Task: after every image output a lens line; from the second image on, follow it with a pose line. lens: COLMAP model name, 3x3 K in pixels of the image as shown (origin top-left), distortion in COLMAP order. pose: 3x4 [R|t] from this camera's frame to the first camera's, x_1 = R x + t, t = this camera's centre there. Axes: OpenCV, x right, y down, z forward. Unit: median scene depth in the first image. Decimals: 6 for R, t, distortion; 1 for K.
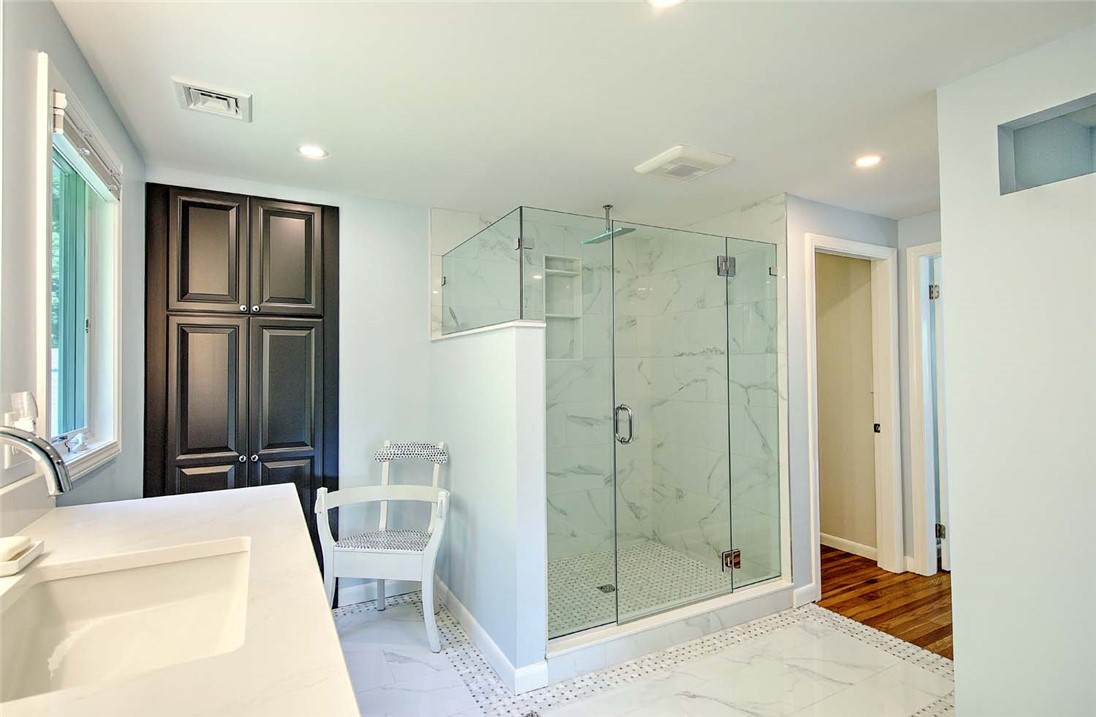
lens RADIAL K [[533.5, 0, 553.1], [0, 533.5, 357.3], [0, 0, 1]] dist [0.006006, -0.001697]
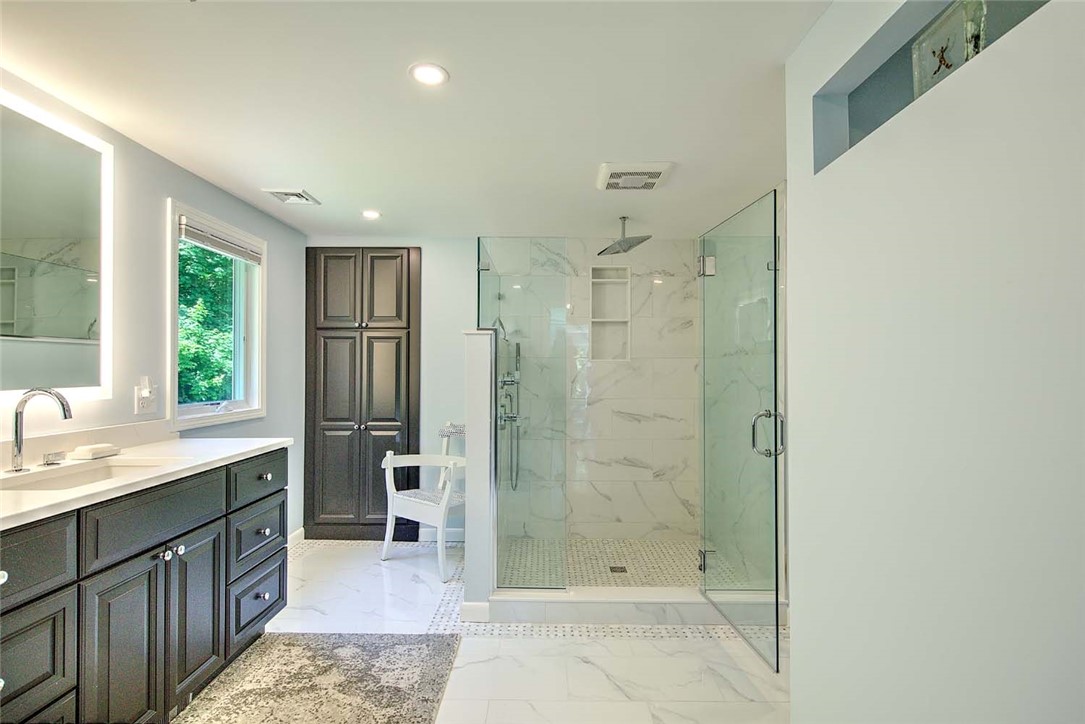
lens RADIAL K [[505.6, 0, 547.6], [0, 505.6, 362.8], [0, 0, 1]] dist [0.014573, -0.006043]
pose [[0.877109, 0.002434, -0.480285, 0.513421], [0.002079, 0.999959, 0.008865, 0.000813], [0.480287, -0.008774, 0.877068, 0.027629]]
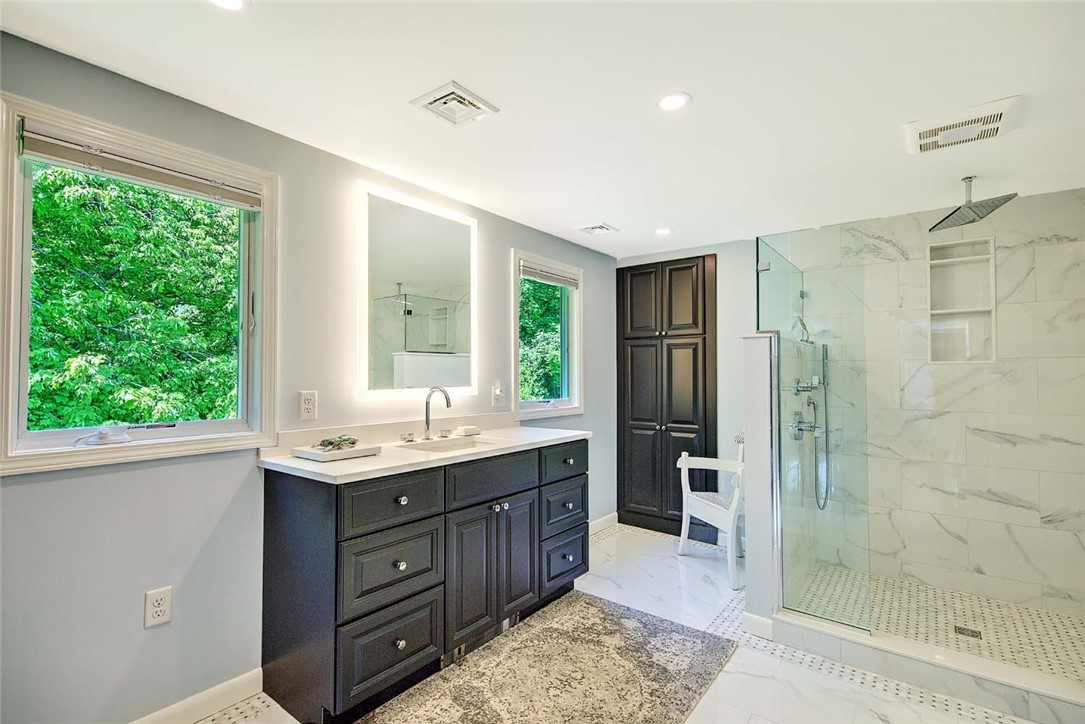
lens RADIAL K [[505.6, 0, 546.2], [0, 505.6, 362.4], [0, 0, 1]] dist [0.014573, -0.006043]
pose [[0.406378, -0.014914, -0.913583, 0.624365], [0.017071, 0.999816, -0.008728, 0.001438], [0.913546, -0.012049, 0.406558, 0.073414]]
